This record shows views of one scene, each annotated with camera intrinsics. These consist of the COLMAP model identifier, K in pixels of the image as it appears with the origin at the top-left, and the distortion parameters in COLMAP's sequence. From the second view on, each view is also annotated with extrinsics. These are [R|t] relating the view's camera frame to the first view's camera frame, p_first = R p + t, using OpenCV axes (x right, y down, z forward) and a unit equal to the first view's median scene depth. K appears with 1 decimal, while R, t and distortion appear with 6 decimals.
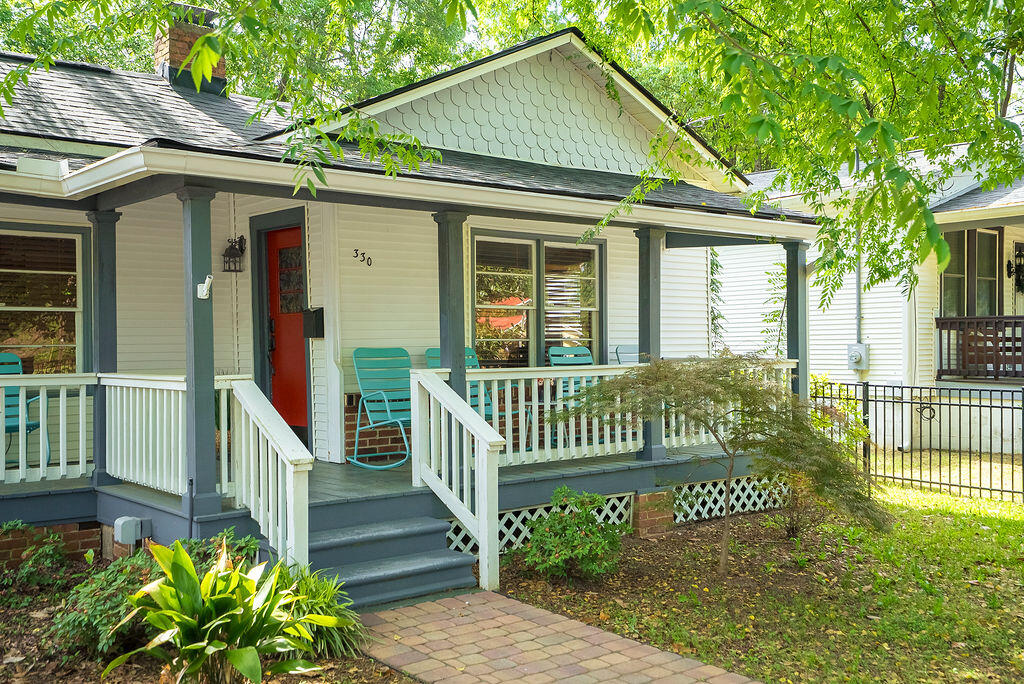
lens RADIAL K [[1012.0, 0, 512.0], [0, 1012.0, 342.0], [0, 0, 1]] dist [0.090140, 0.005312]
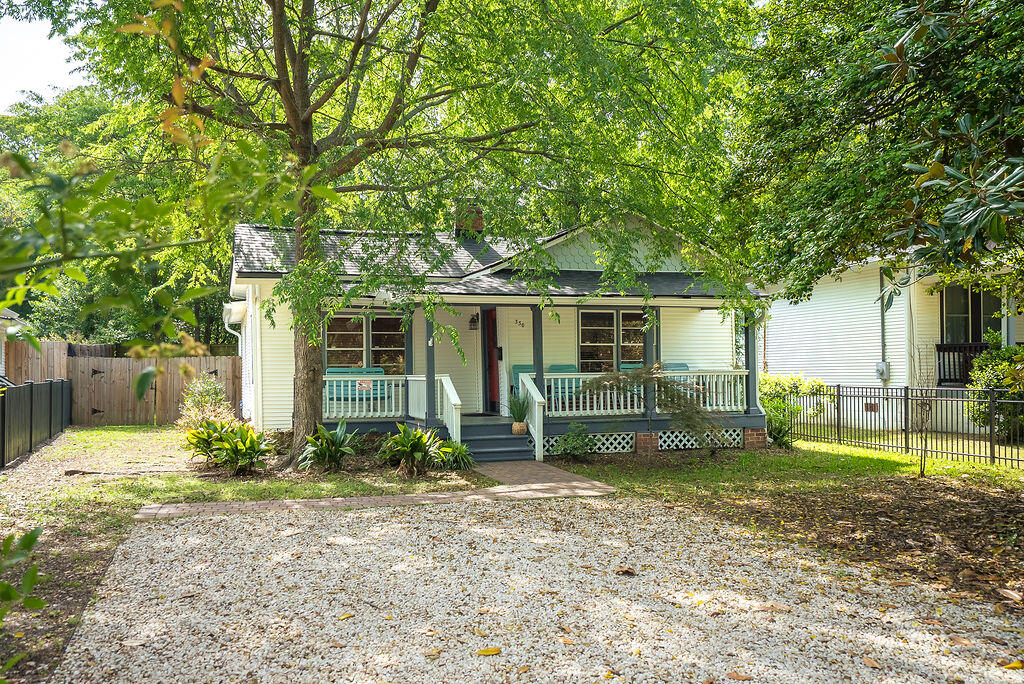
lens RADIAL K [[852.0, 0, 512.0], [0, 852.0, 342.0], [0, 0, 1]] dist [0.097540, -0.002700]
pose [[0.936045, -0.014105, -0.351598, 0.532035], [0.005339, 0.999651, -0.025890, 0.004668], [0.351840, 0.022357, 0.935793, -0.800139]]
